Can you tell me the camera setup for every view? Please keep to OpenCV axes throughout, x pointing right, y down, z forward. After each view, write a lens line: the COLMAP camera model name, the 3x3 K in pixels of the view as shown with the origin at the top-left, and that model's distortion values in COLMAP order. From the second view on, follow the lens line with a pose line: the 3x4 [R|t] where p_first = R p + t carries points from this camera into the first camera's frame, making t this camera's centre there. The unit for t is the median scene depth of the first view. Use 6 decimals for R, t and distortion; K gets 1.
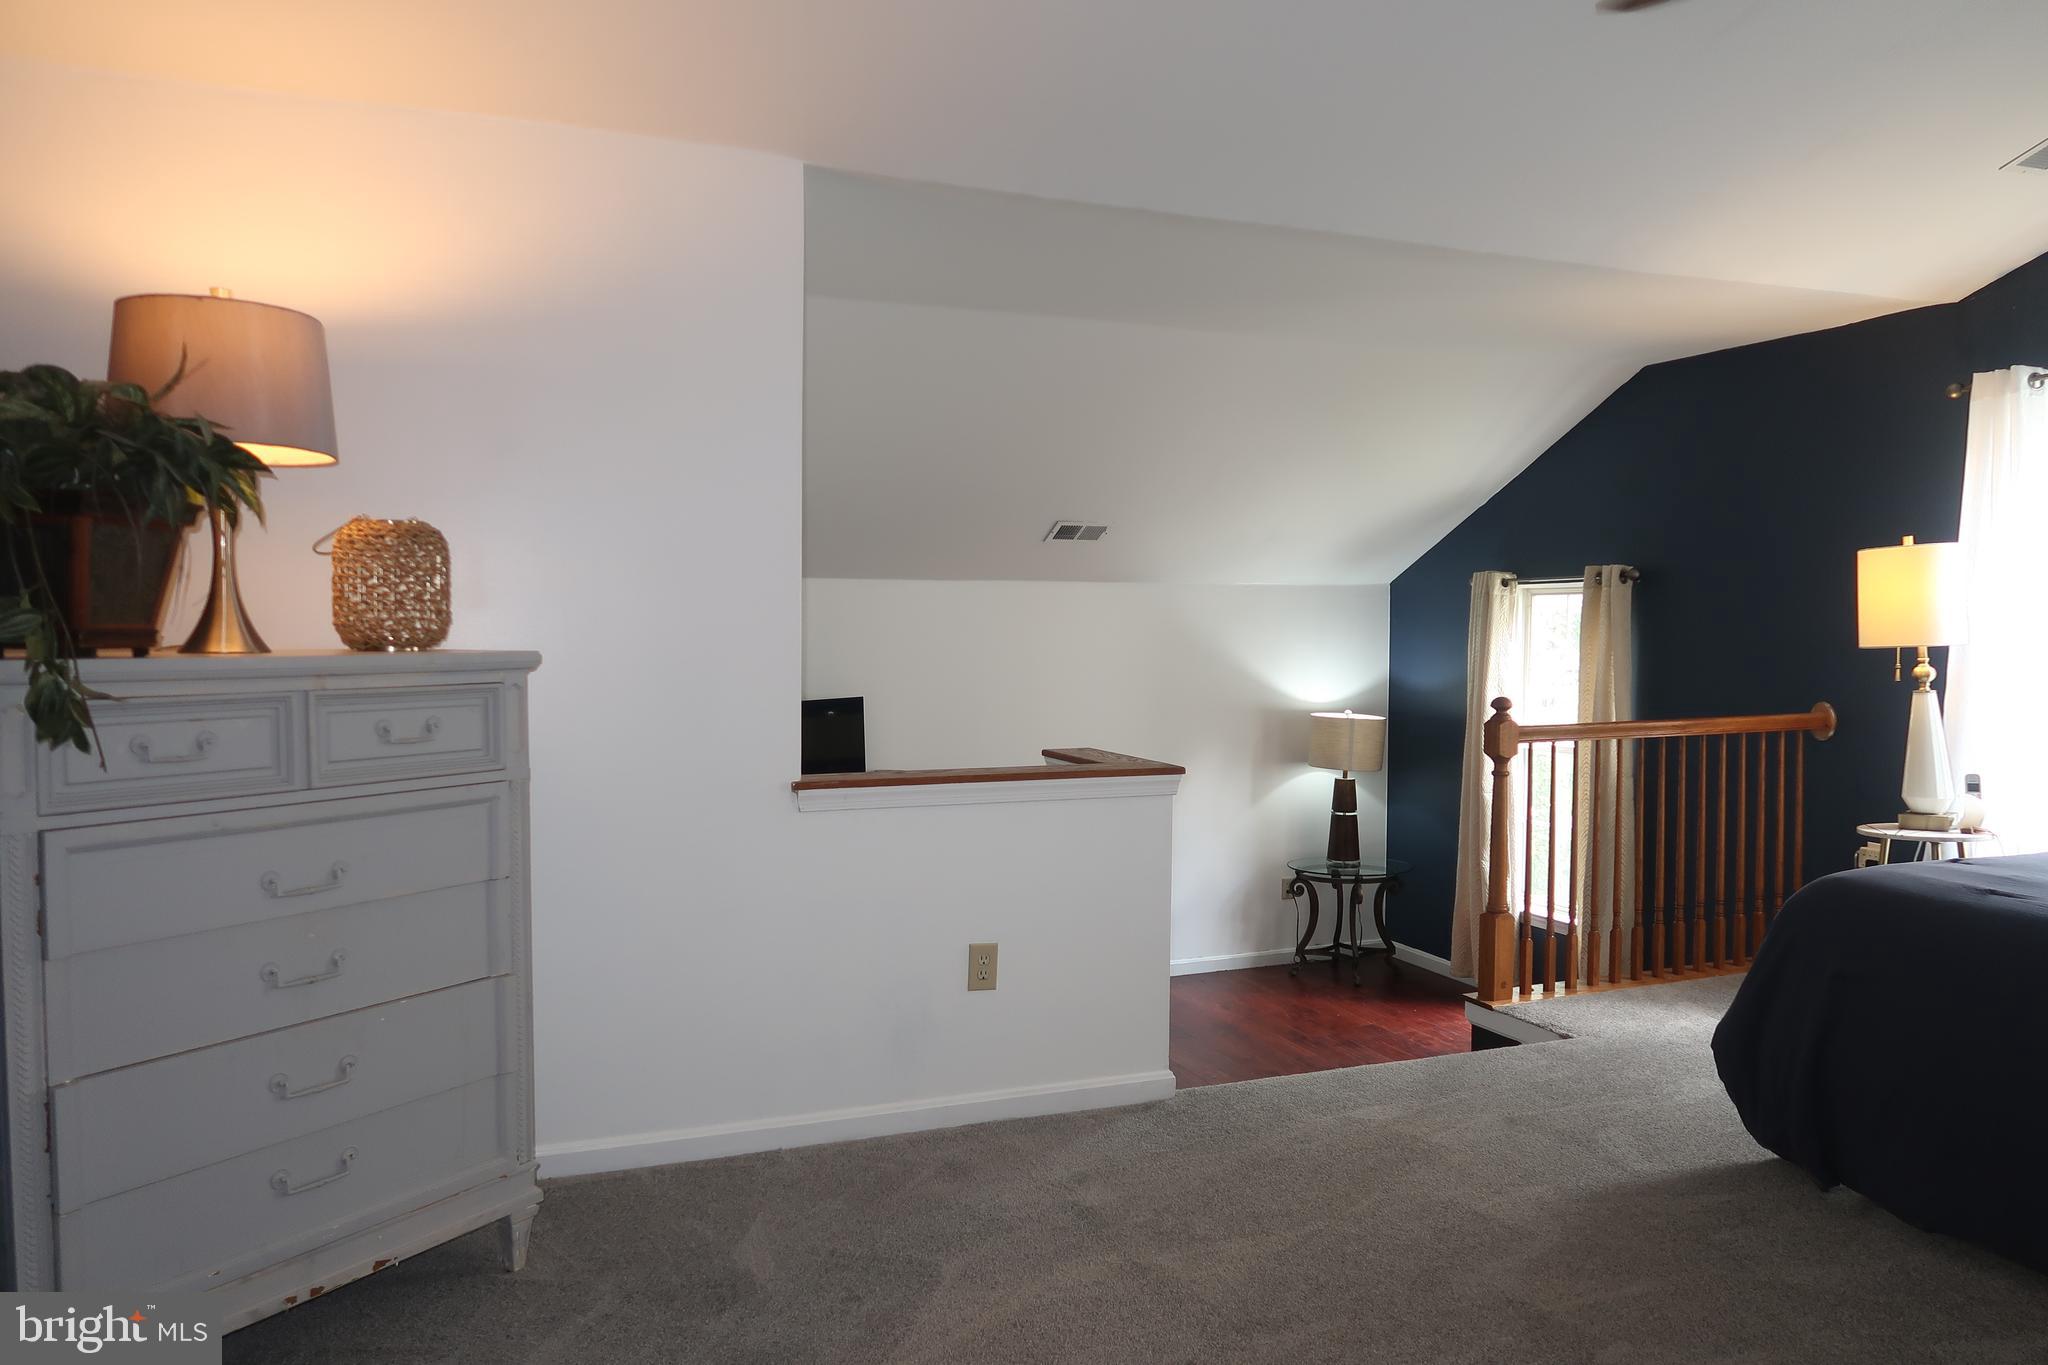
lens RADIAL K [[1414.0, 0, 1019.8], [0, 1414.0, 685.8], [0, 0, 1]] dist [-0.023883, 0.009875]
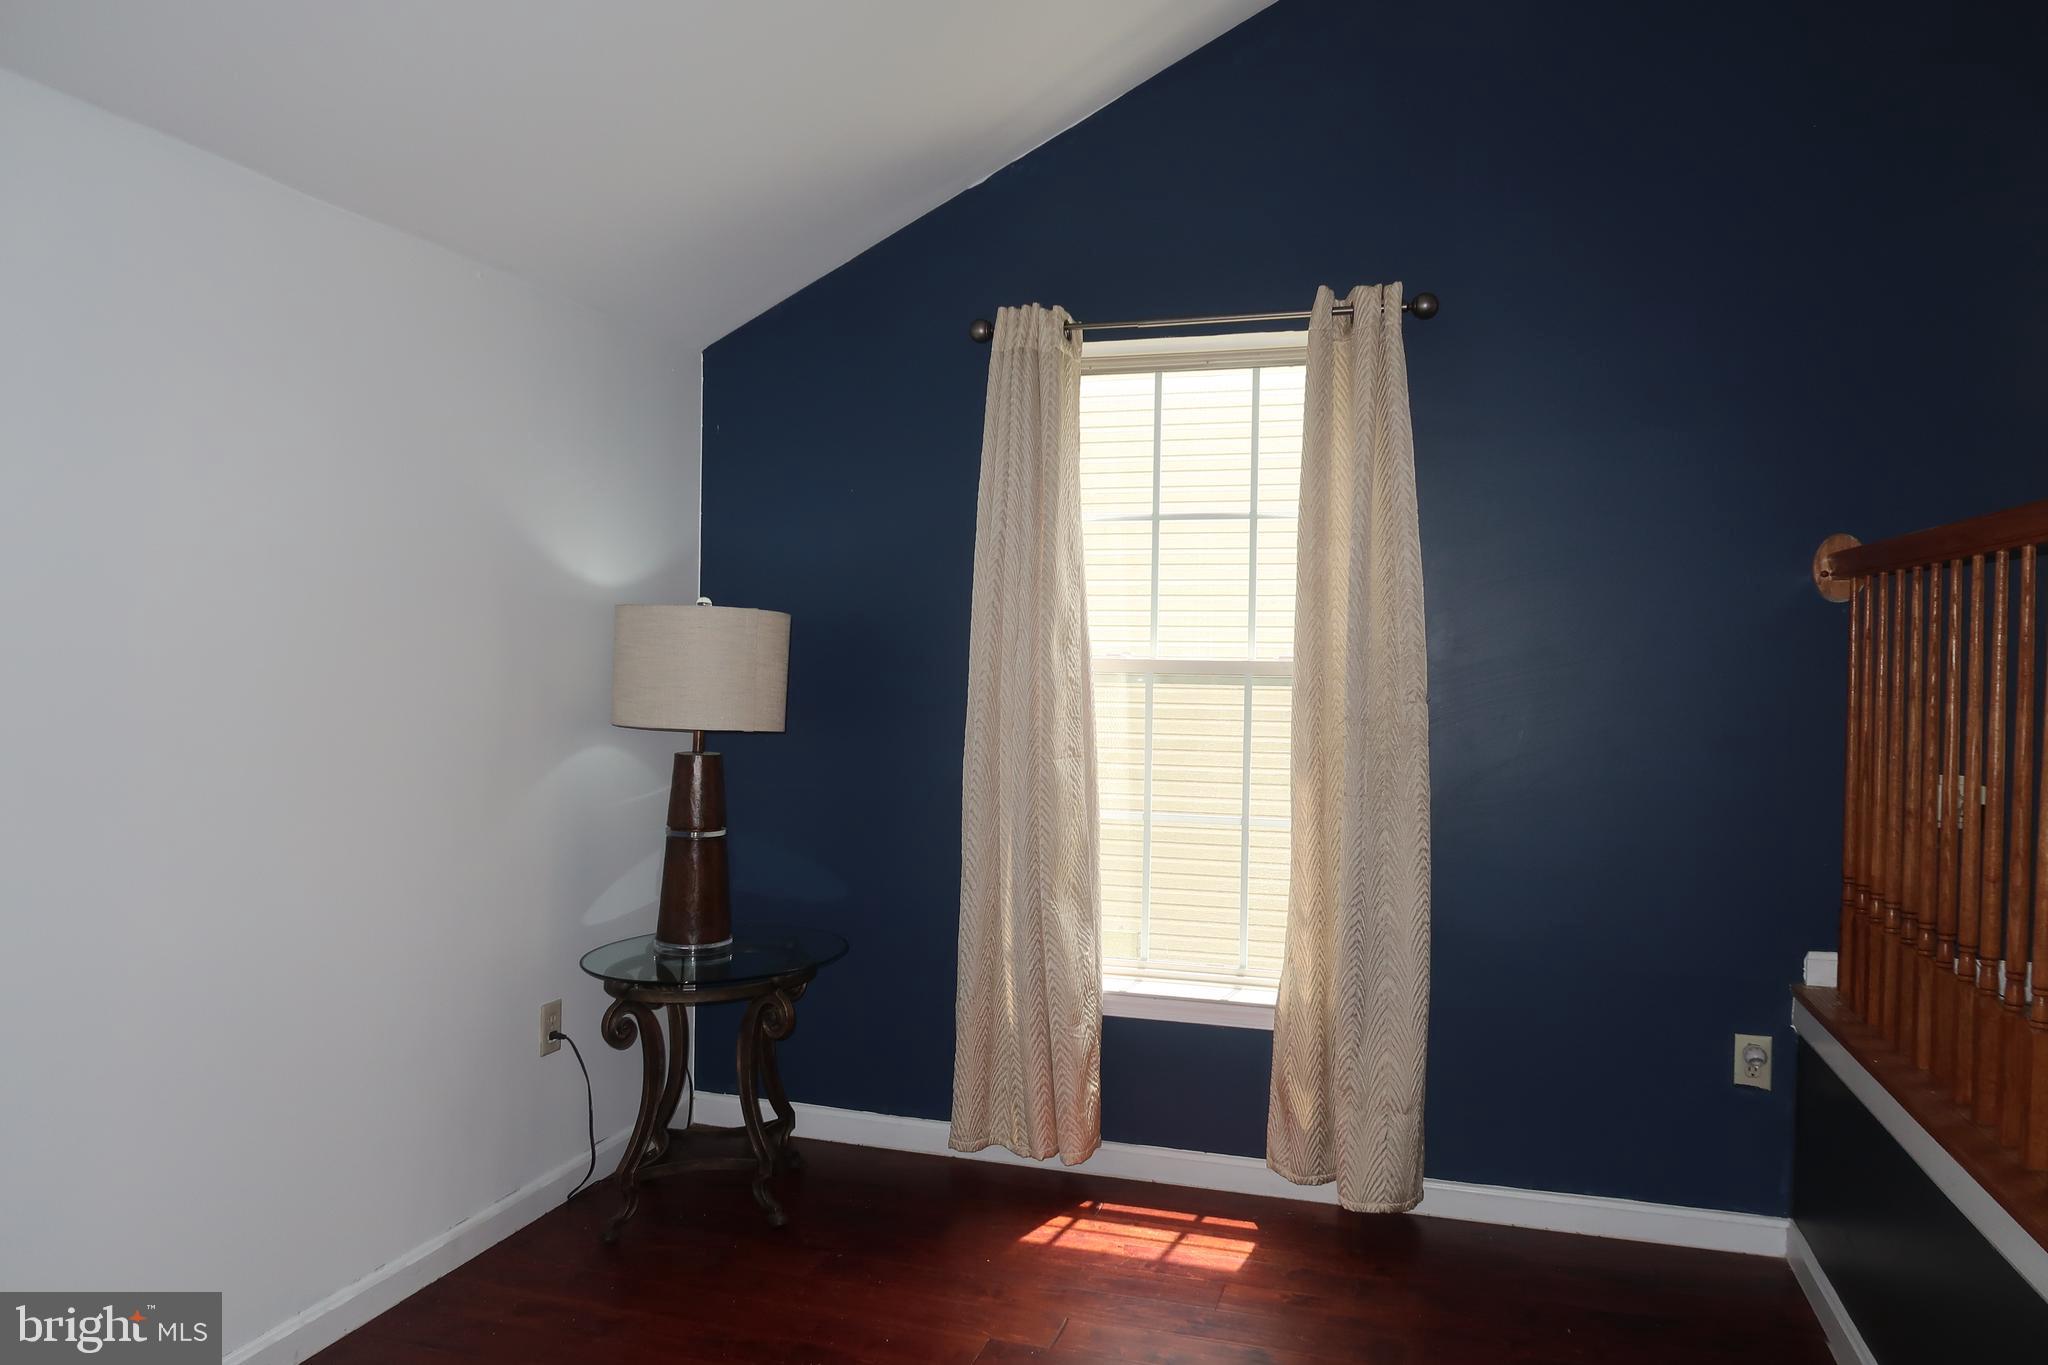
lens RADIAL K [[1414.0, 0, 1020.4], [0, 1414.0, 687.8], [0, 0, 1]] dist [-0.023883, 0.009875]
pose [[0.616467, -0.004895, 0.787366, -0.075895], [0.021249, 0.999720, -0.010421, 0.076070], [-0.787094, 0.023155, 0.616398, 0.954338]]
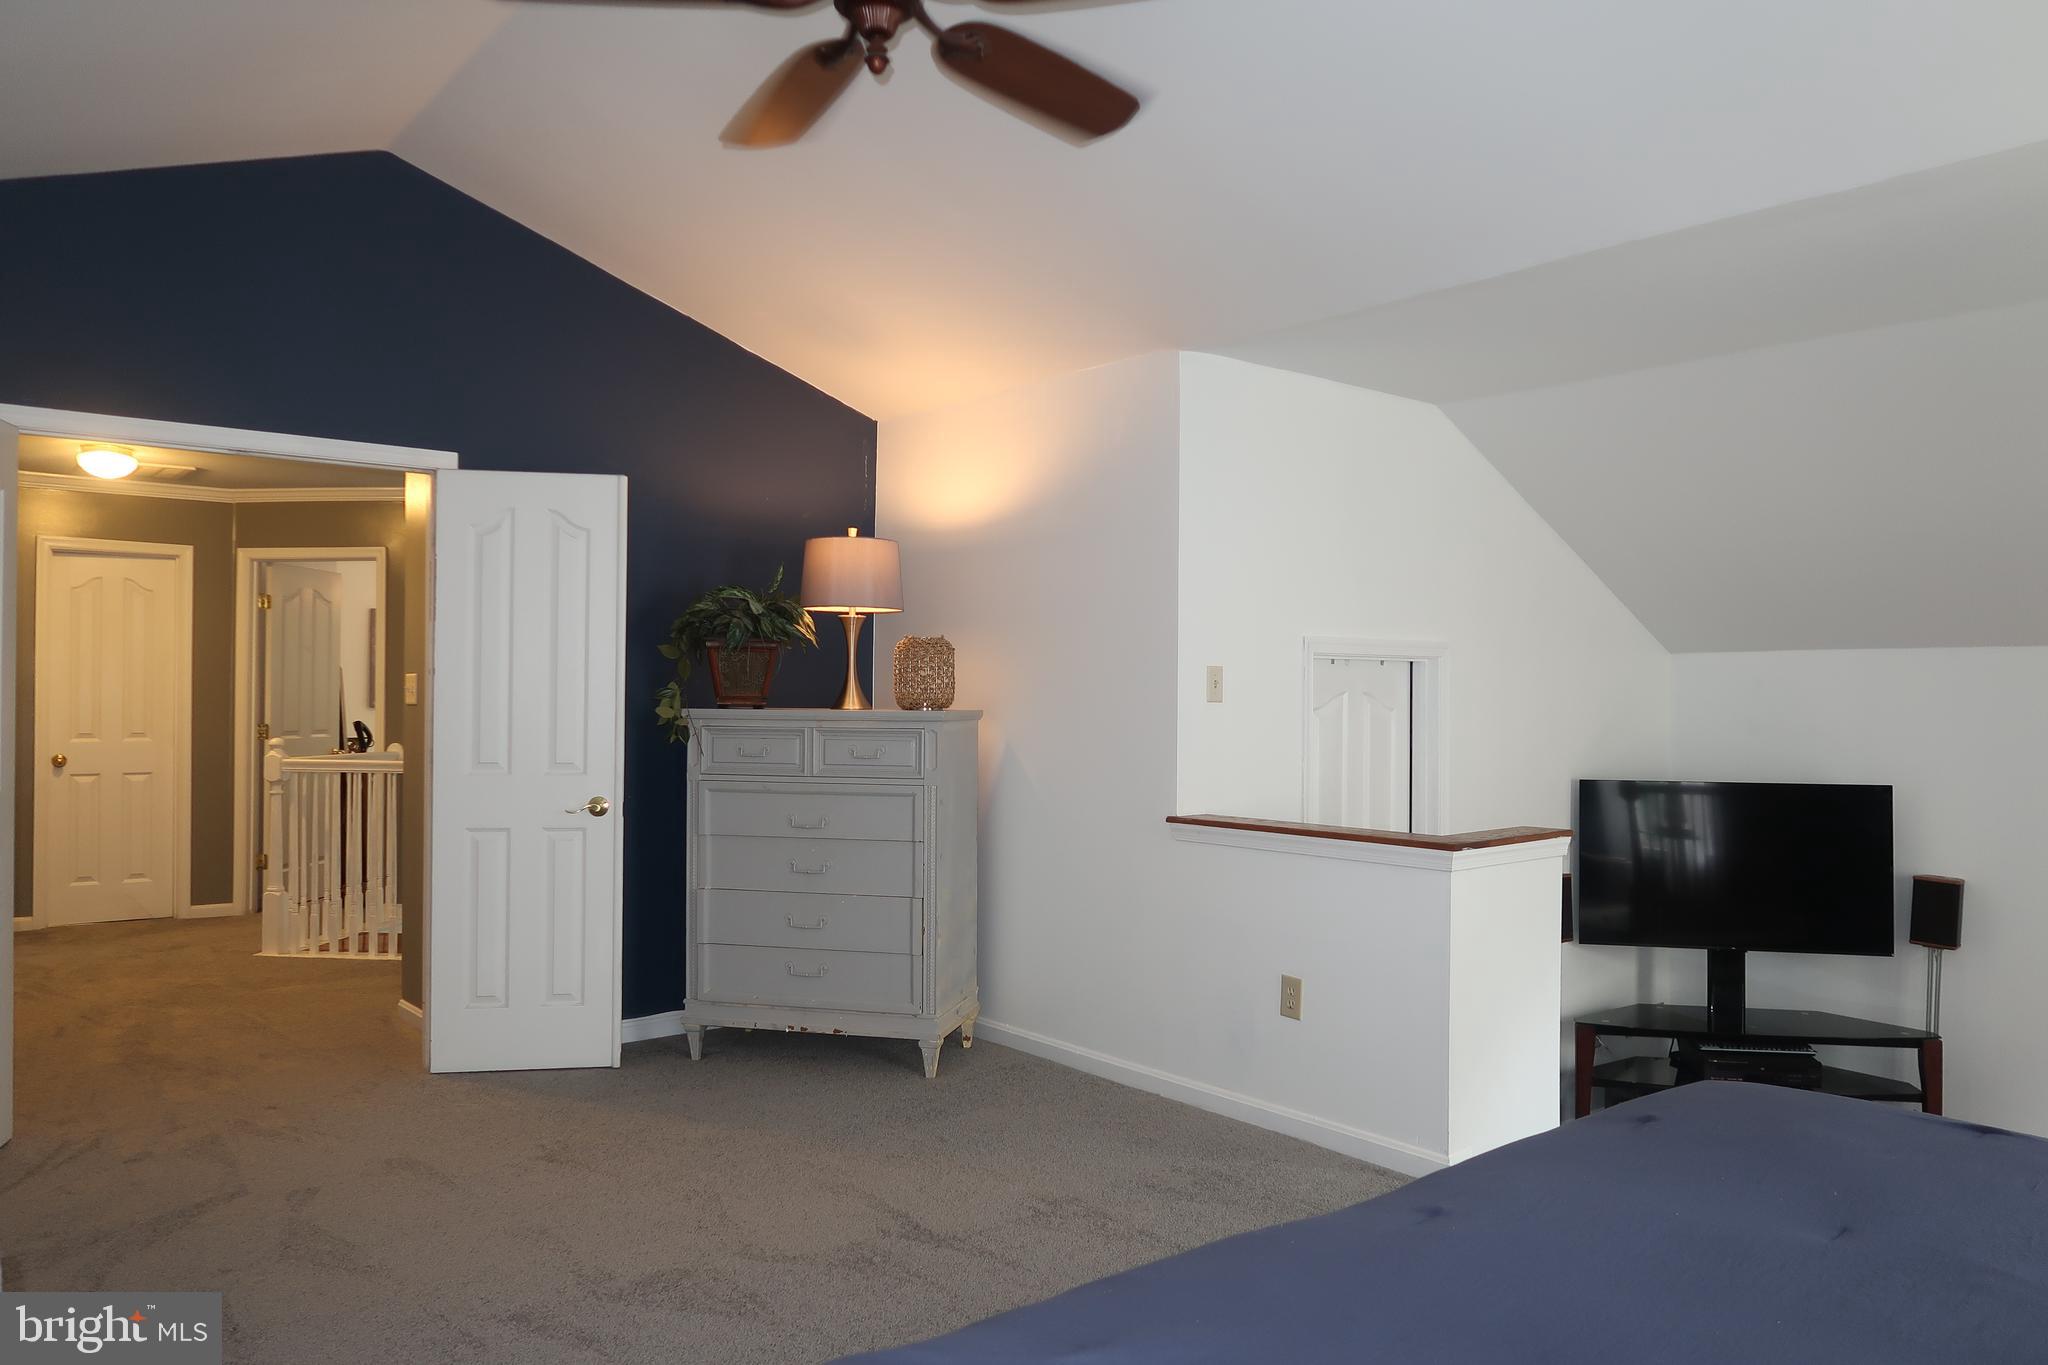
lens RADIAL K [[1414.0, 0, 1018.1], [0, 1414.0, 680.1], [0, 0, 1]] dist [-0.023883, 0.009875]
pose [[0.315204, -0.006261, -0.949003, 0.698704], [-0.047534, 0.998619, -0.022376, -0.015277], [0.947833, 0.052163, 0.314471, 0.294890]]
